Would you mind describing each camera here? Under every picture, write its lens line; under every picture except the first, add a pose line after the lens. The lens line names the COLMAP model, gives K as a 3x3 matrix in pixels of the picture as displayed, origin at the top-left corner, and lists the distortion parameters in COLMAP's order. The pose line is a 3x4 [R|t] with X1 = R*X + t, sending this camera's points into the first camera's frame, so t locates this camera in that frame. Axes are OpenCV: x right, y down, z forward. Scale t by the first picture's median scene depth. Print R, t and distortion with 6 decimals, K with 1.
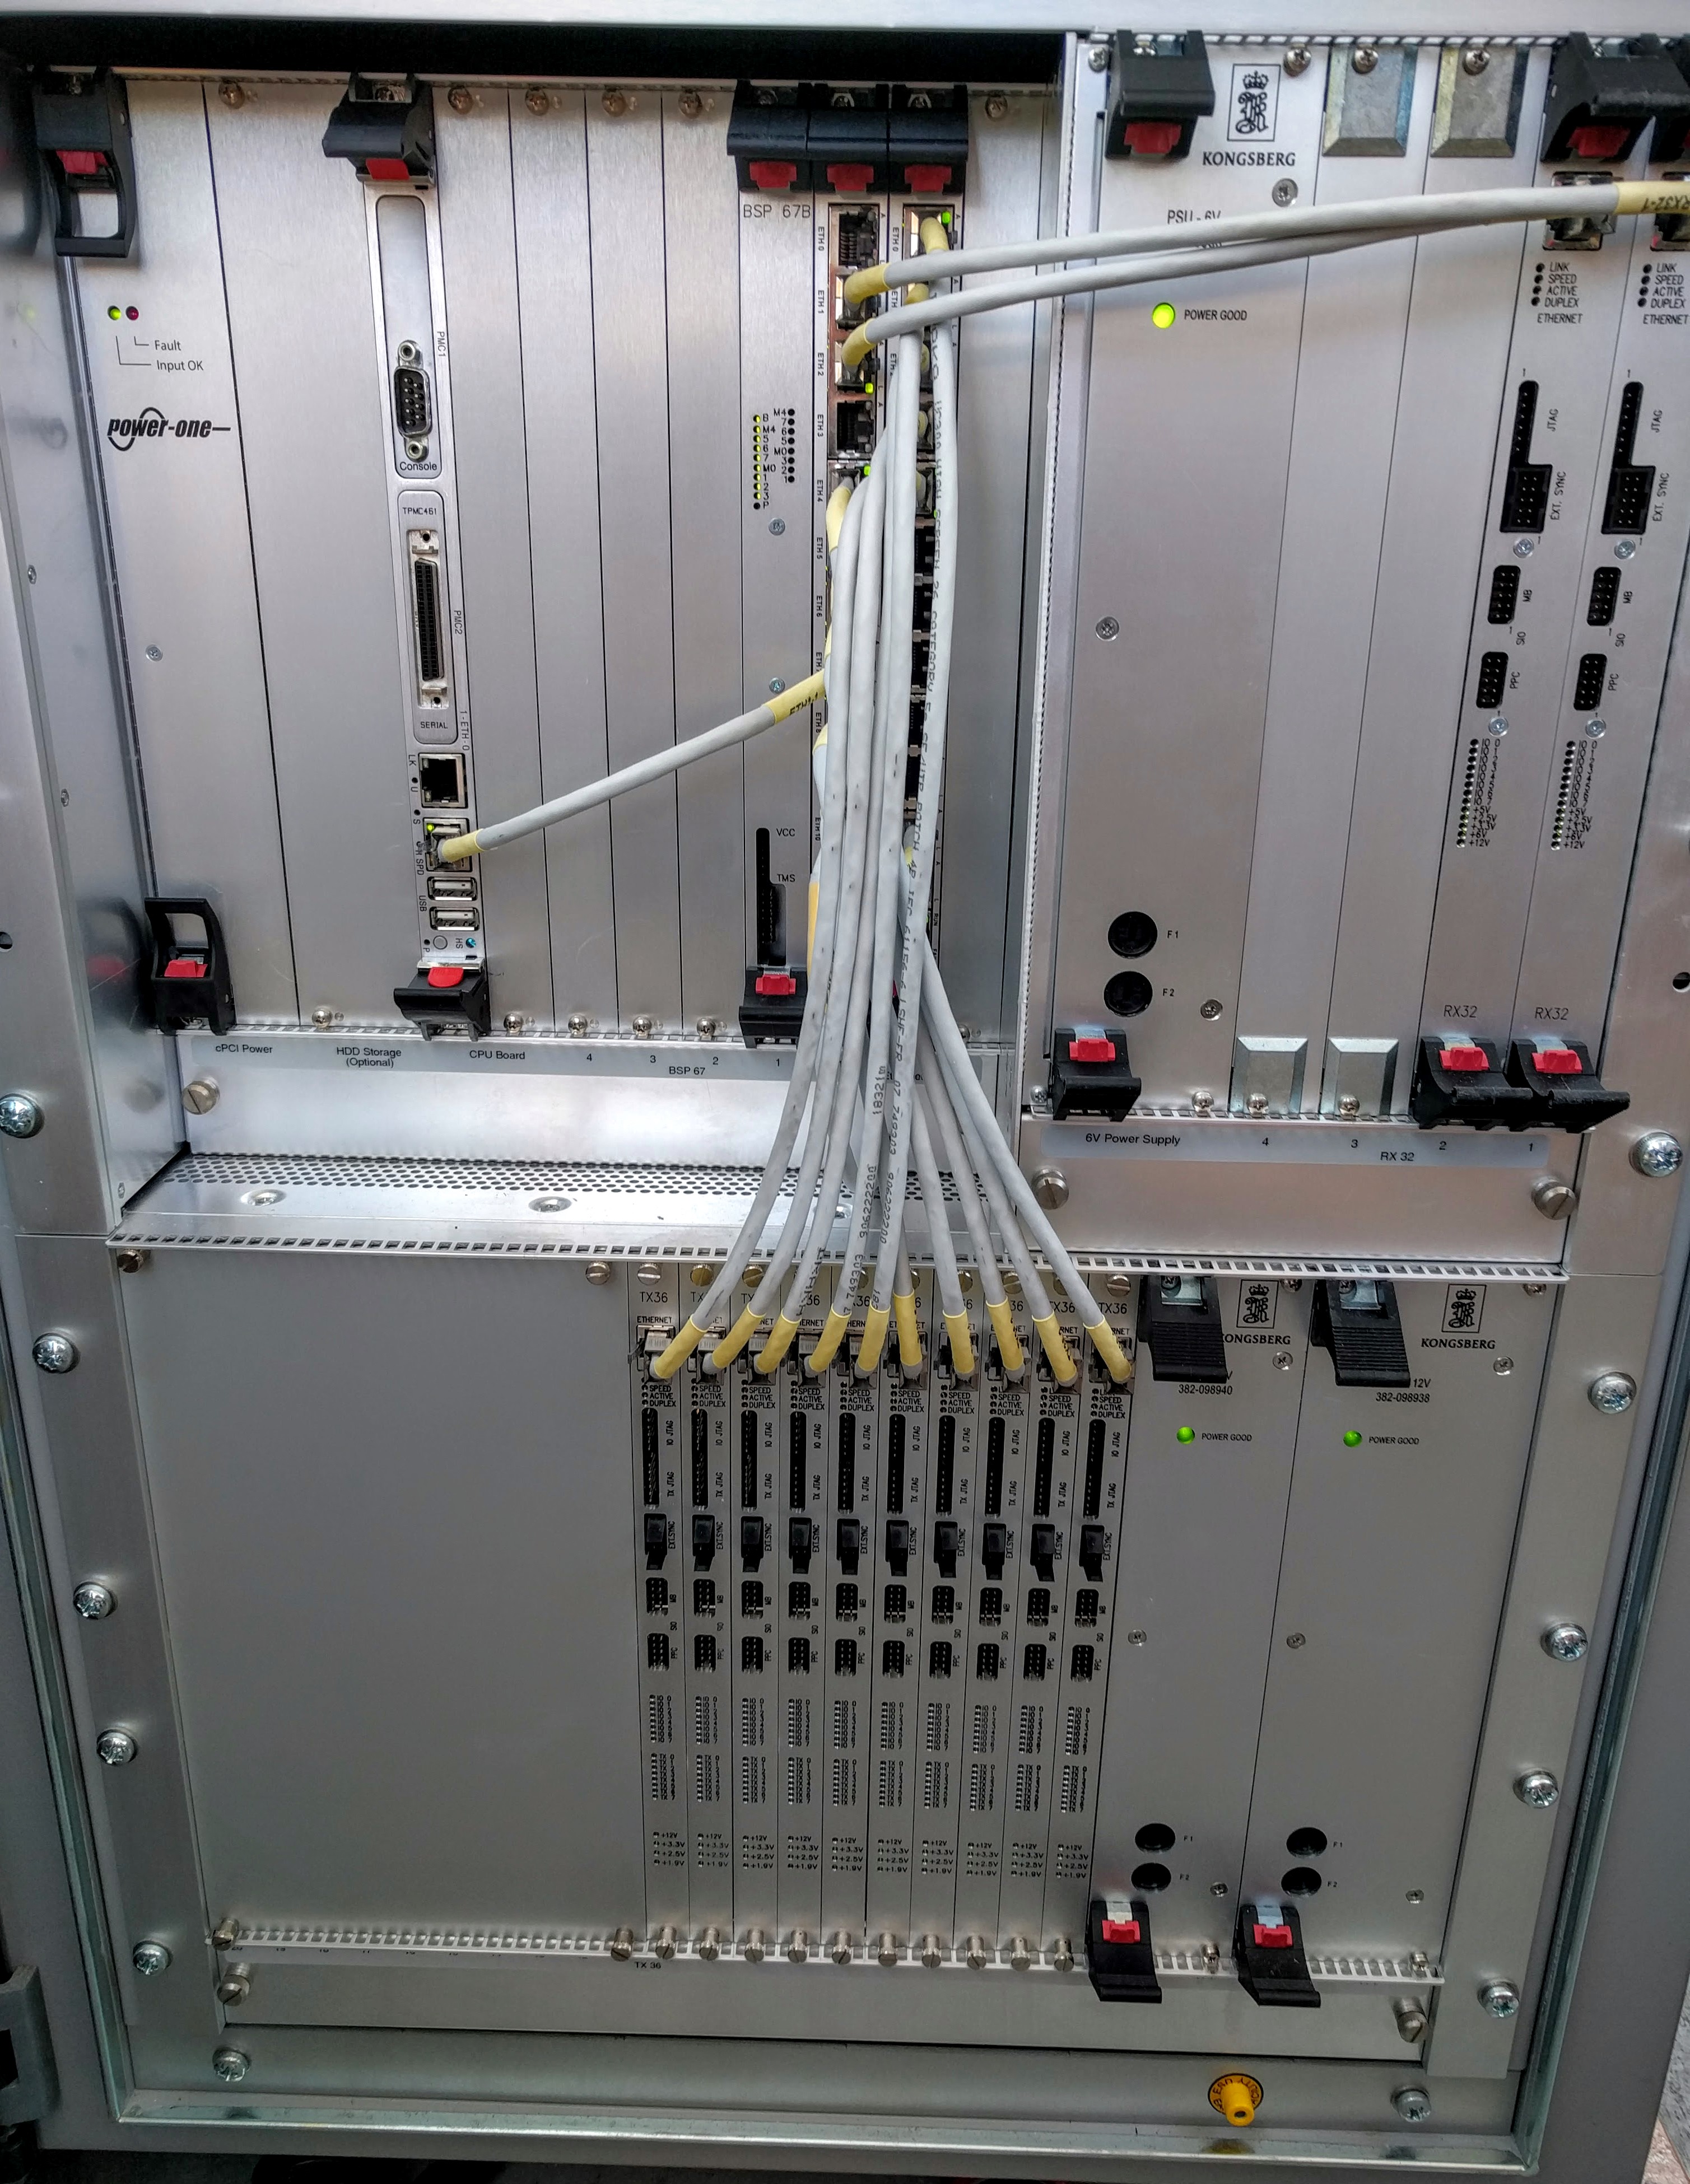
lens RADIAL K [[1388.7, 0, 842.4], [0, 1388.7, 1084.1], [0, 0, 1]] dist [-0.002858, -0.000792]
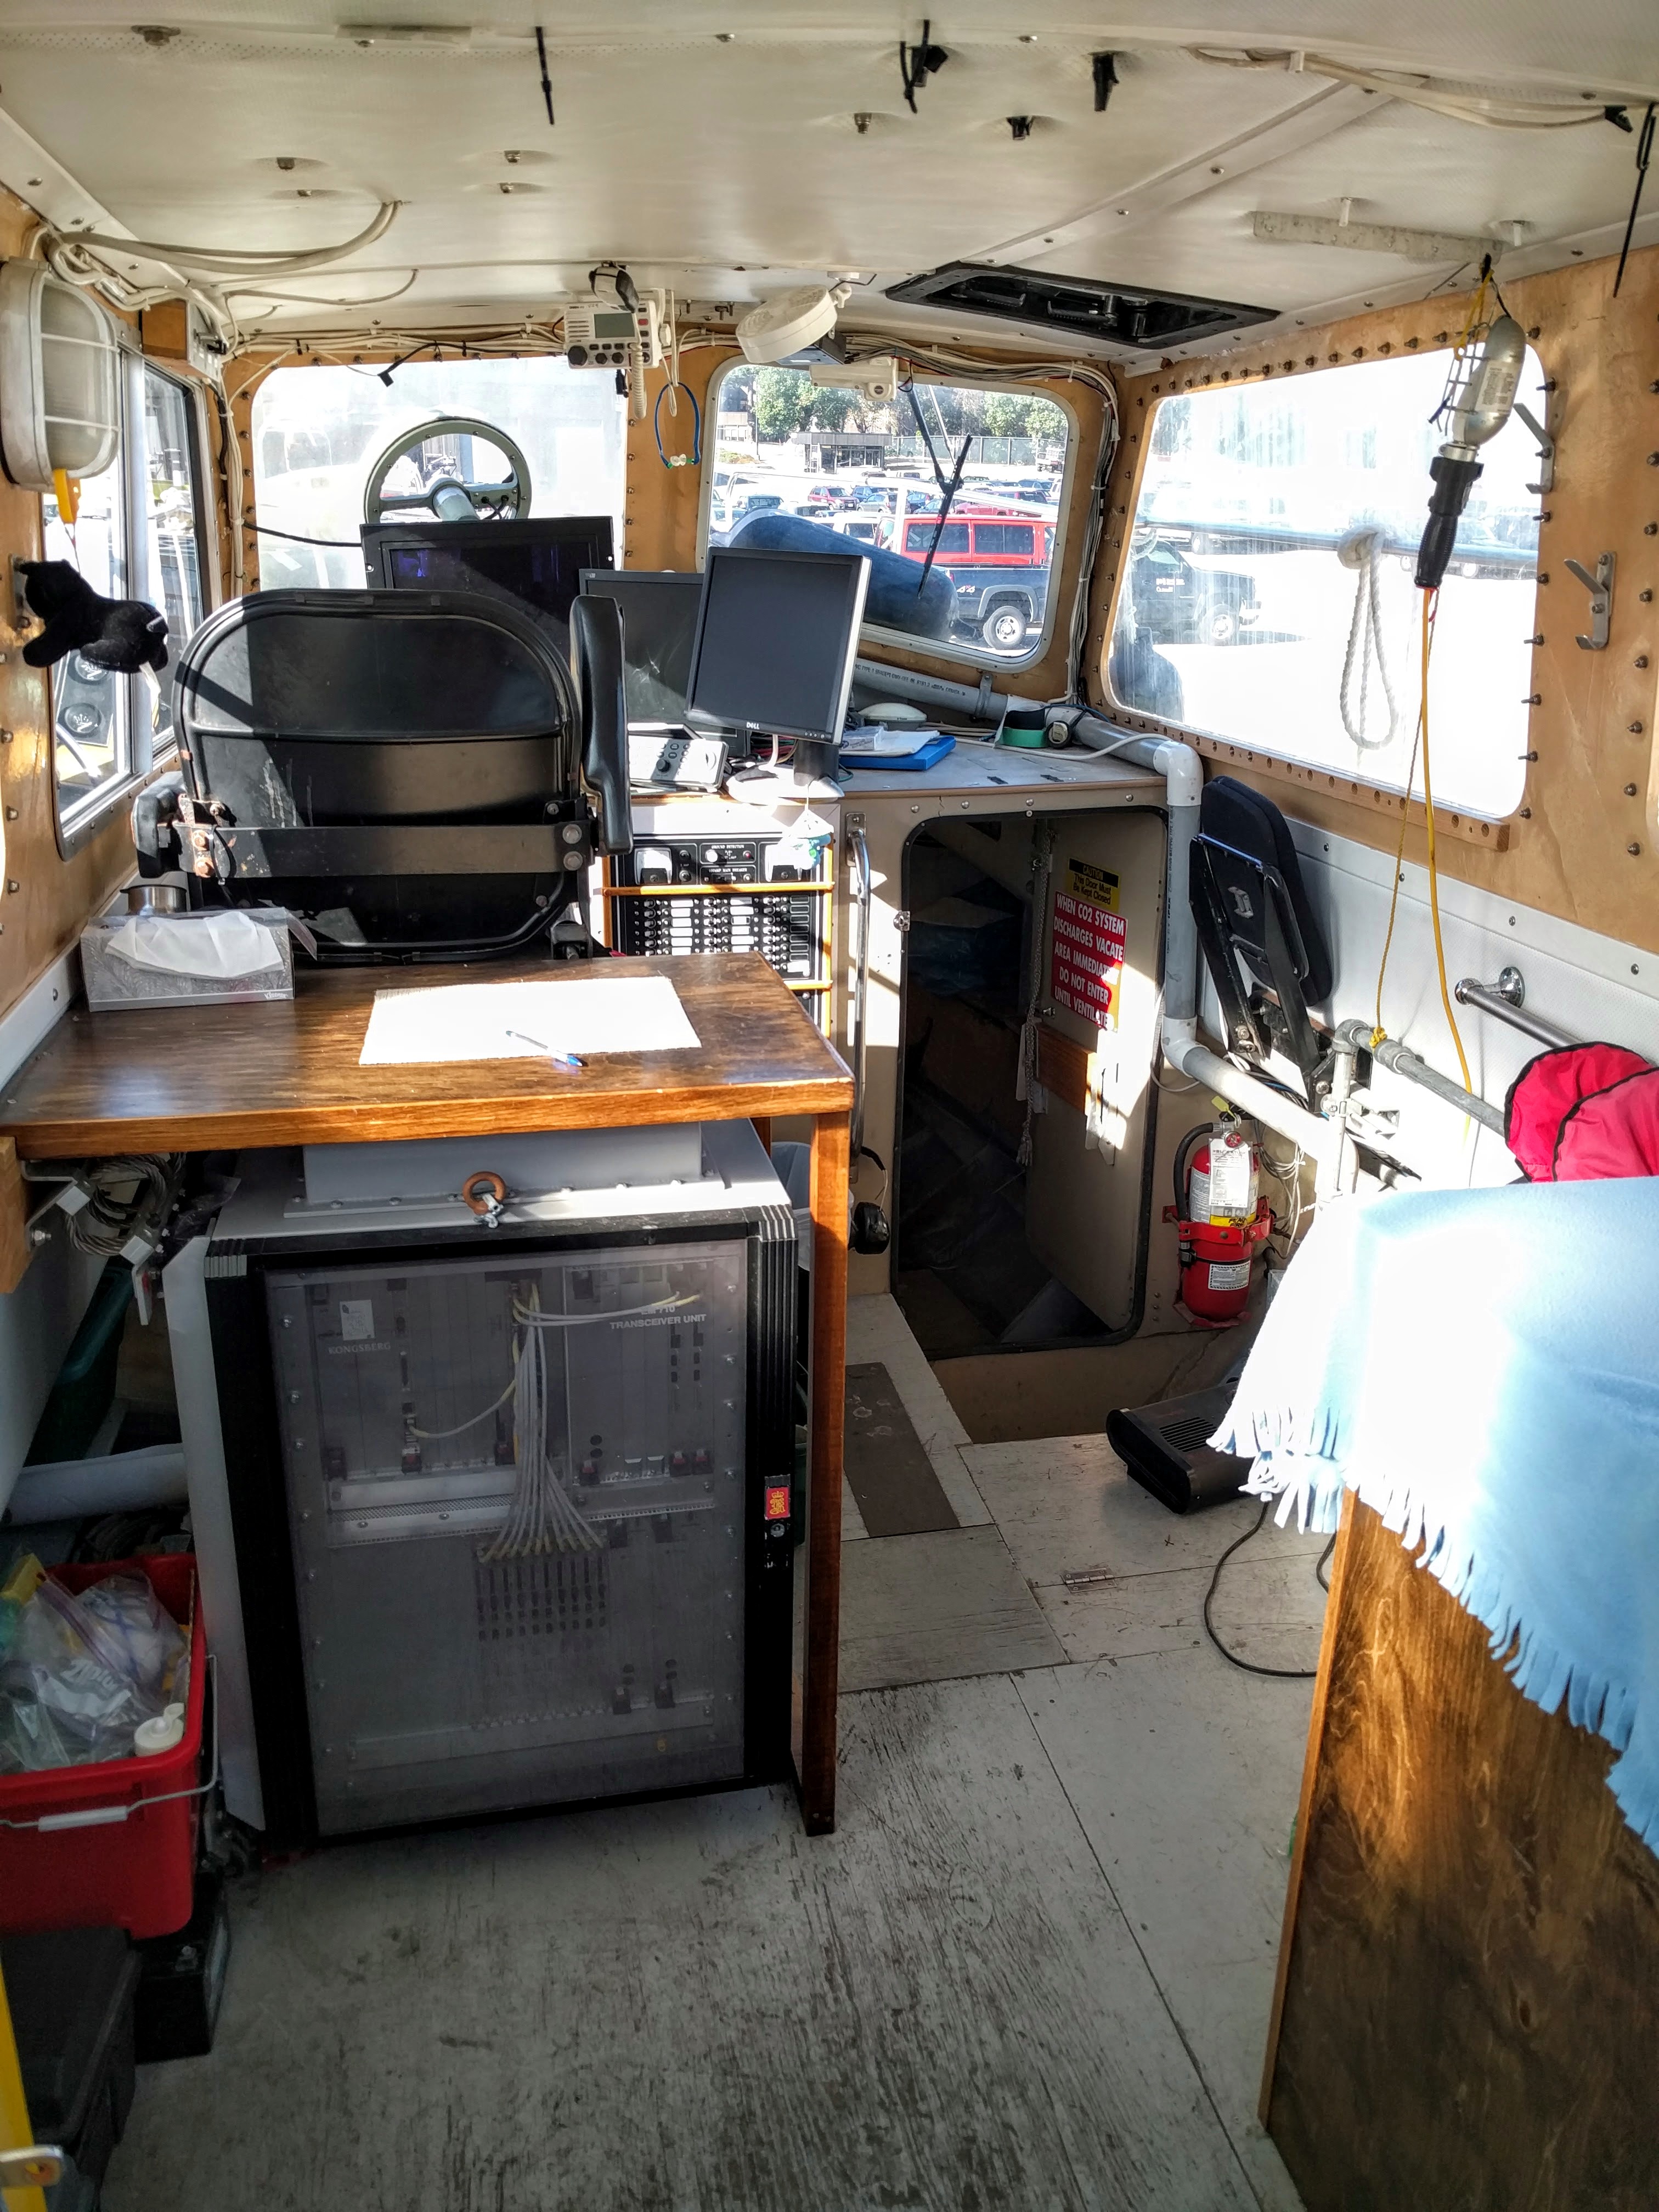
lens RADIAL K [[1683.8, 0, 834.1], [0, 1683.8, 1102.7], [0, 0, 1]] dist [0.011940, 0.002848]
pose [[0.974001, -0.070763, 0.215208, -0.100725], [0.065170, 0.997329, 0.032987, -1.160705], [-0.216968, -0.018105, 0.976011, -3.792025]]
